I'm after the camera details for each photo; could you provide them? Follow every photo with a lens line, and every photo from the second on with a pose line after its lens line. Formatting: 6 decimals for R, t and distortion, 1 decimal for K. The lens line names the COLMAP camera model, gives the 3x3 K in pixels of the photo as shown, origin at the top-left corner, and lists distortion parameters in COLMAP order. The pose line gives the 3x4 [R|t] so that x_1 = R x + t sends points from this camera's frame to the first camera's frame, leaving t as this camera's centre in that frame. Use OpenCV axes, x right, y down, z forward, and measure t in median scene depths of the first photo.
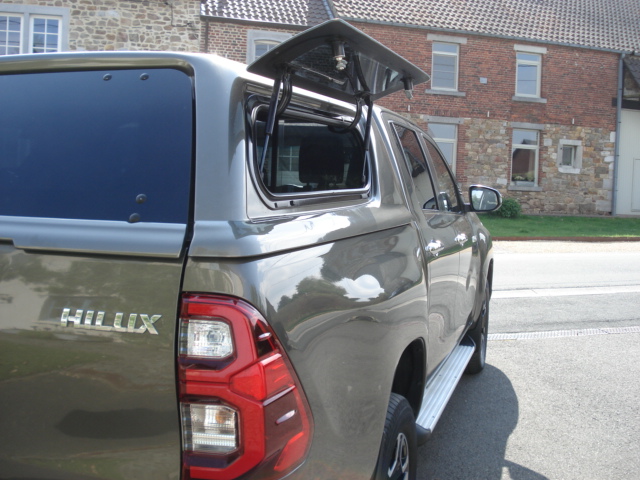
lens RADIAL K [[739.9, 0, 320.0], [0, 739.9, 240.0], [0, 0, 1]] dist [-0.014323, -0.262923]
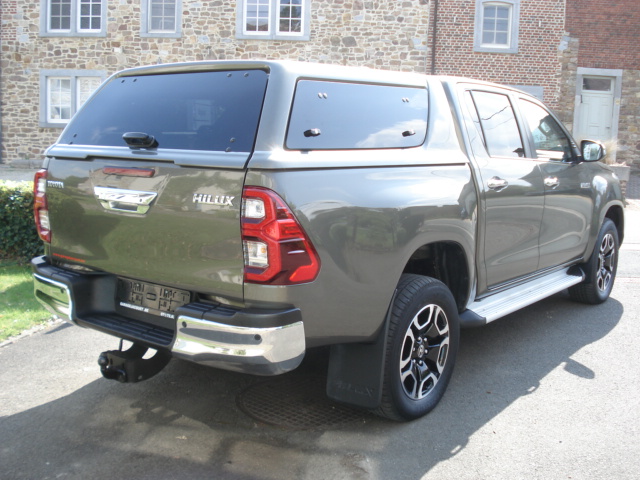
lens RADIAL K [[739.9, 0, 320.0], [0, 739.9, 240.0], [0, 0, 1]] dist [-0.014323, -0.262923]
pose [[0.943662, 0.043964, -0.327977, 0.650666], [-0.025912, 0.997909, 0.059210, 0.089516], [0.329894, -0.047376, 0.942828, -0.815654]]
